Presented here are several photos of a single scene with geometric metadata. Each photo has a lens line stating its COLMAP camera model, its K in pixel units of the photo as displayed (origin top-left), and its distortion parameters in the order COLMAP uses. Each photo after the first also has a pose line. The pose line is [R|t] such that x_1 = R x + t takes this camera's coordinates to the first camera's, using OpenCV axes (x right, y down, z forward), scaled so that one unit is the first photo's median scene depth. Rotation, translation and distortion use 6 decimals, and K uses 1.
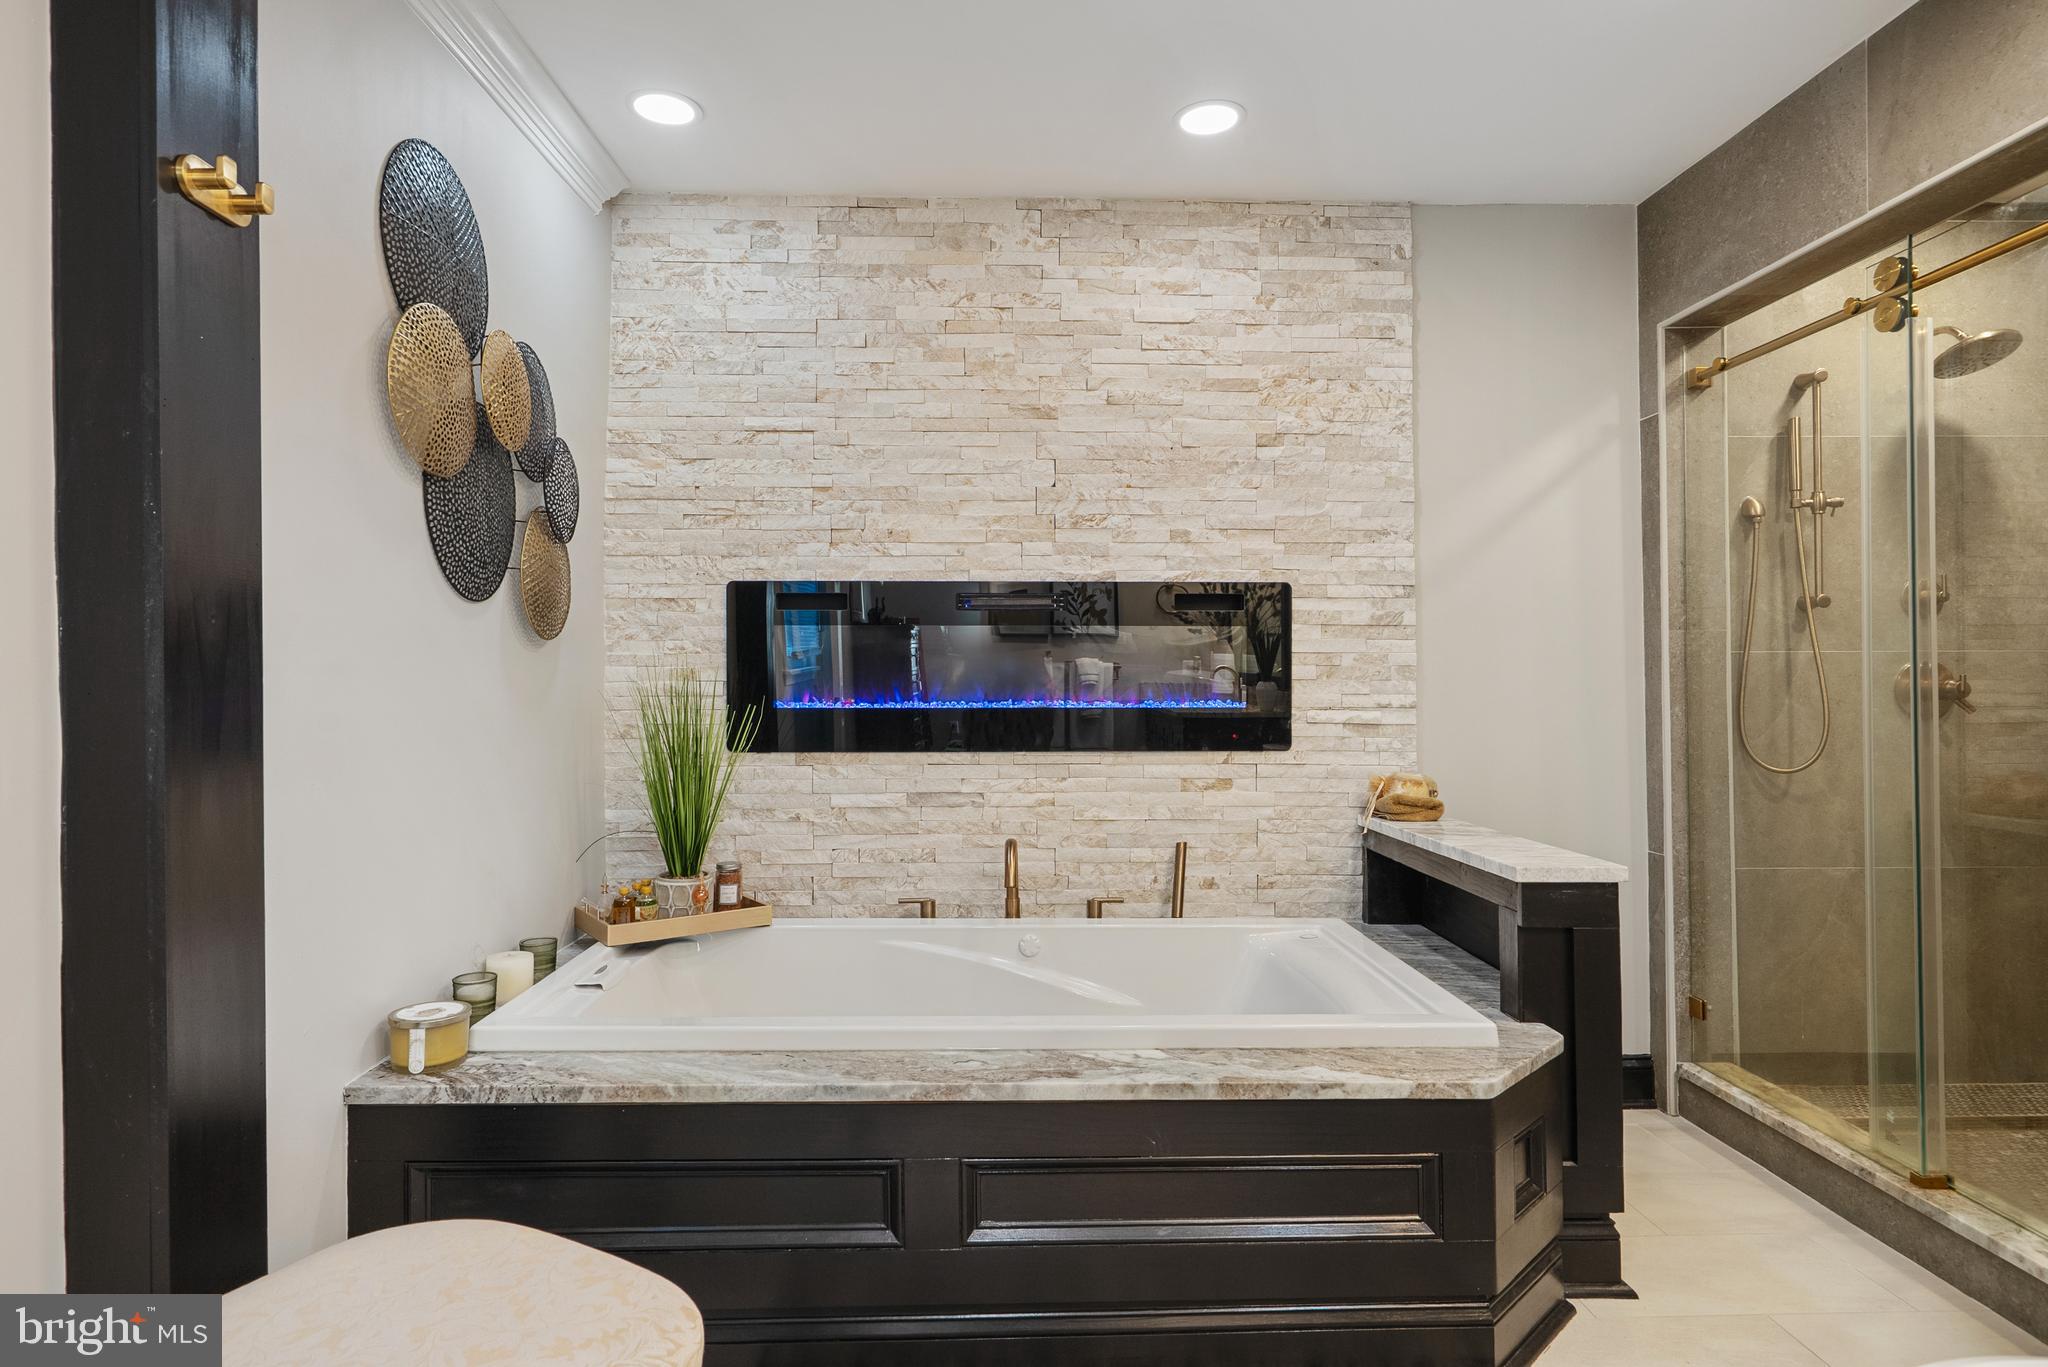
lens RADIAL K [[1126.1, 0, 1027.9], [0, 1126.1, 665.3], [0, 0, 1]] dist [0.003057, 0.003258]
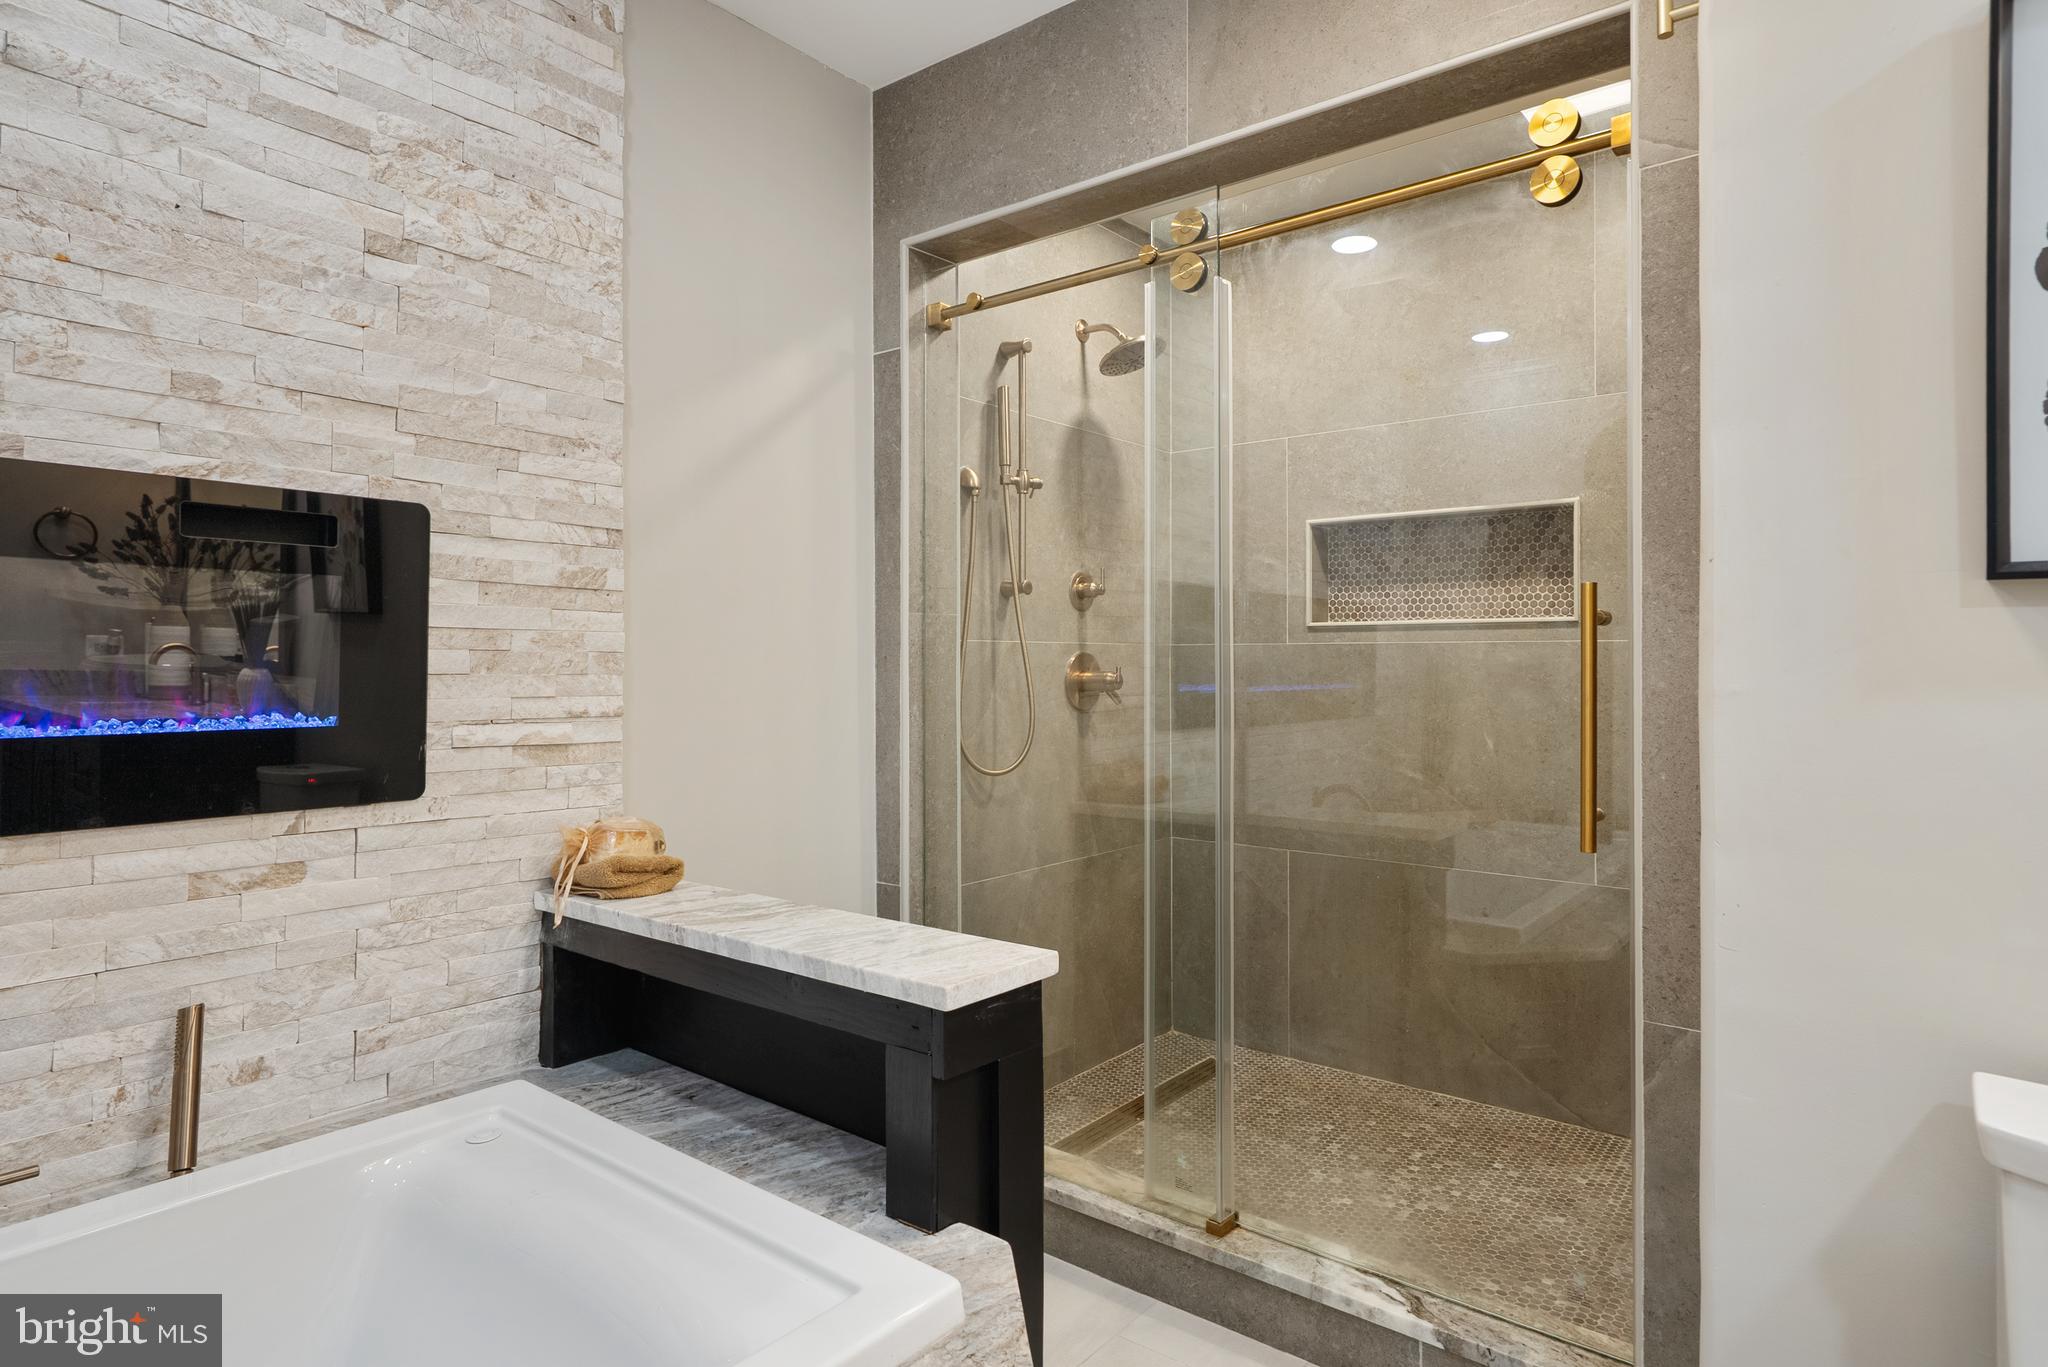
lens RADIAL K [[1126.1, 0, 1014.7], [0, 1126.1, 647.3], [0, 0, 1]] dist [0.003057, 0.003258]
pose [[0.652422, 0.013713, 0.757732, -0.005463], [-0.013518, 0.999888, -0.006457, -0.001420], [-0.757735, -0.006030, 0.652534, 0.402105]]
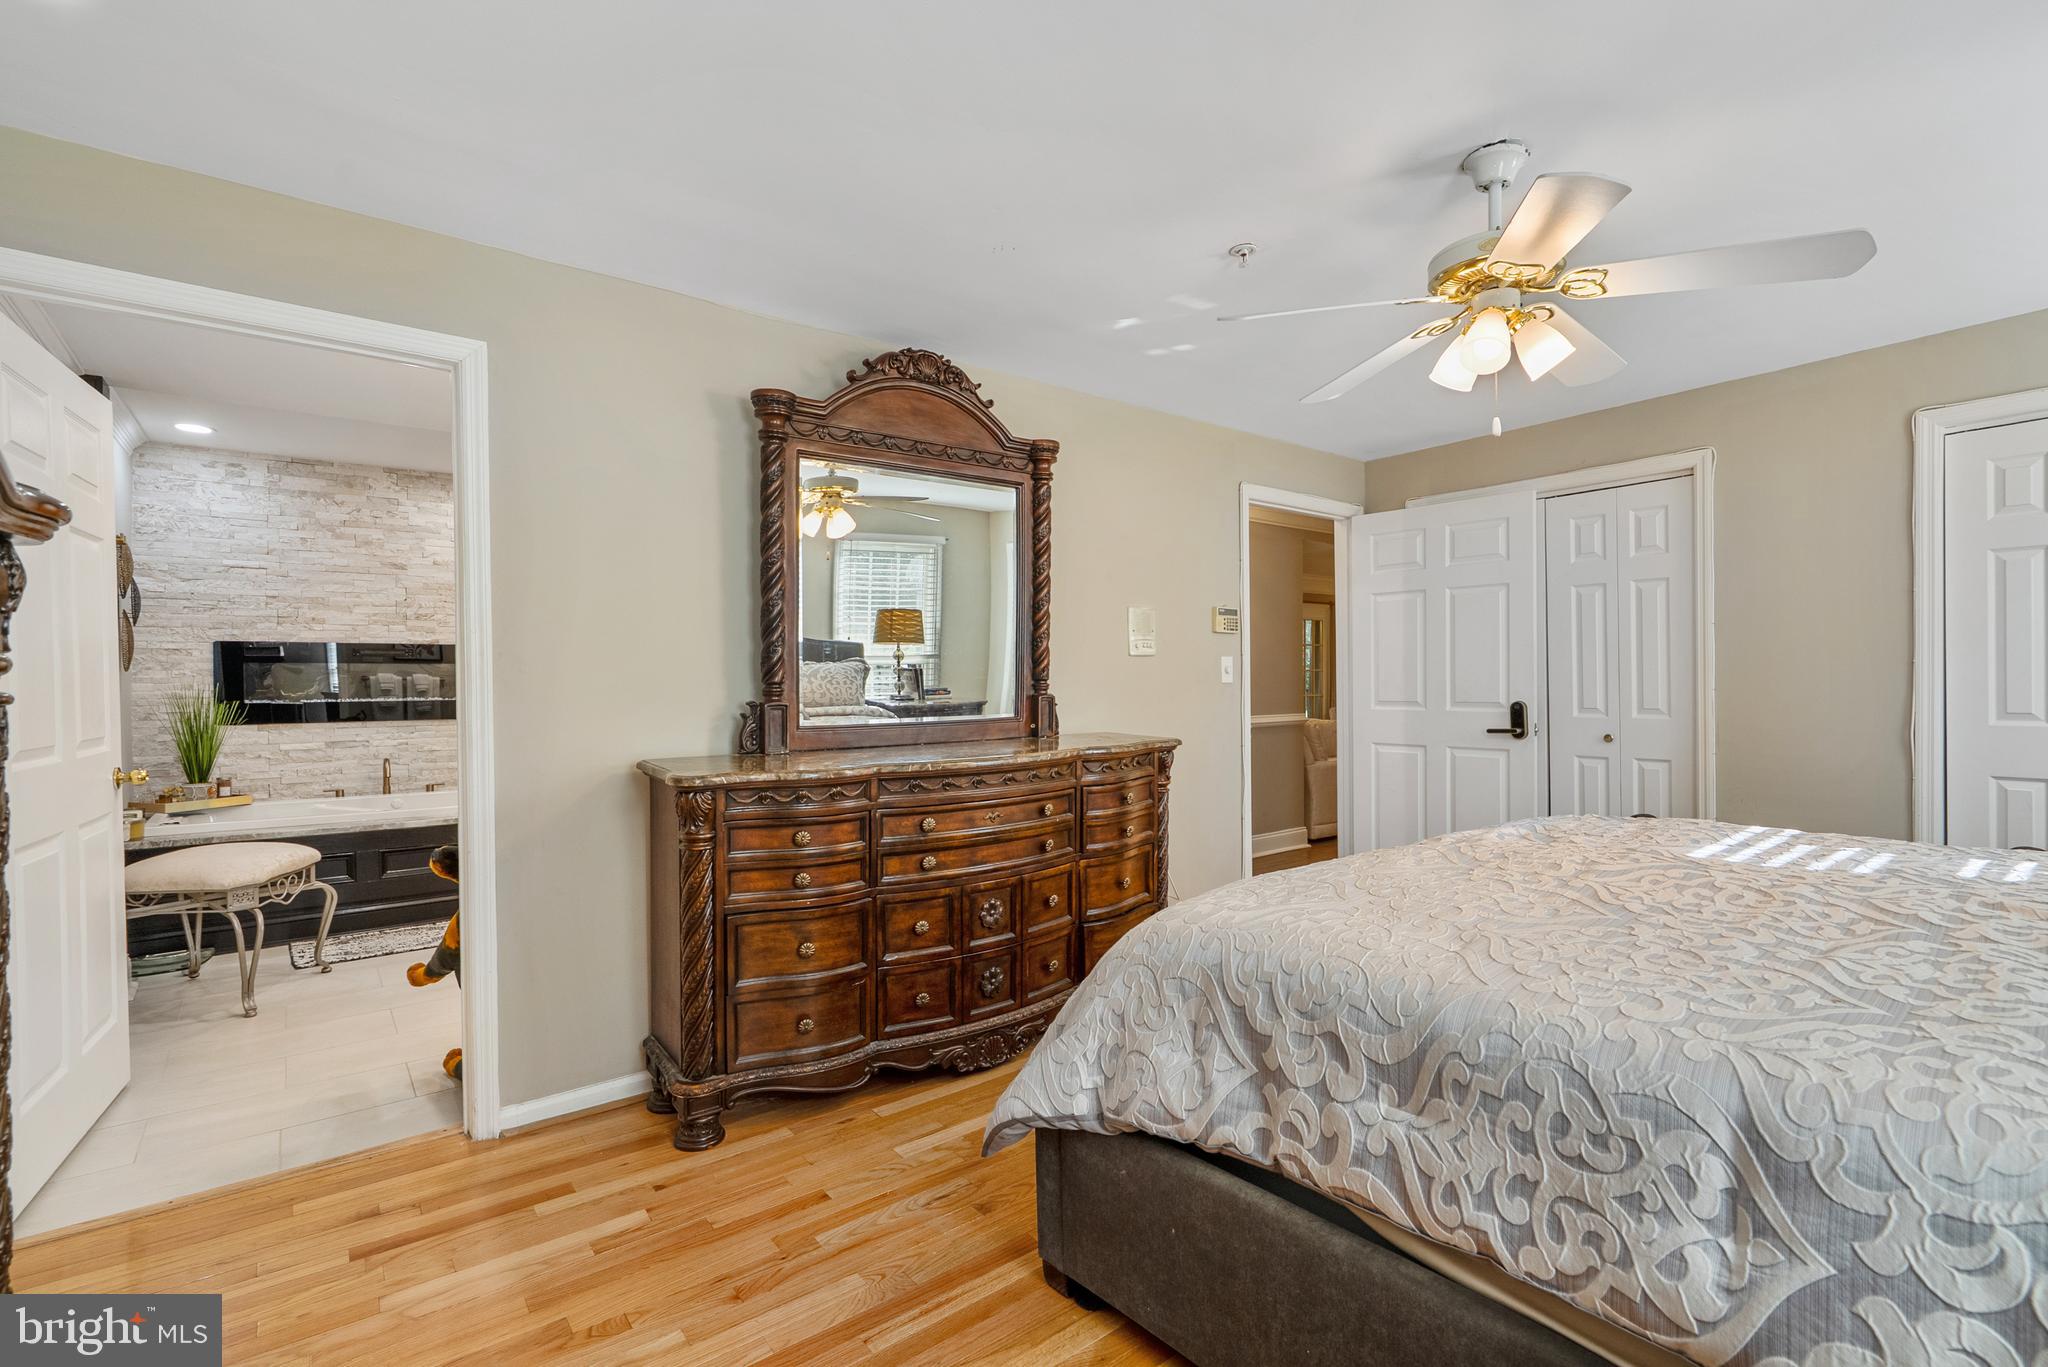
lens RADIAL K [[945.5, 0, 1019.1], [0, 945.5, 690.9], [0, 0, 1]] dist [-0.003318, 0.004087]
pose [[0.813073, -0.011353, 0.582052, -0.079486], [0.001052, 0.999837, 0.018033, -0.013747], [-0.582161, -0.014050, 0.812952, -1.211126]]
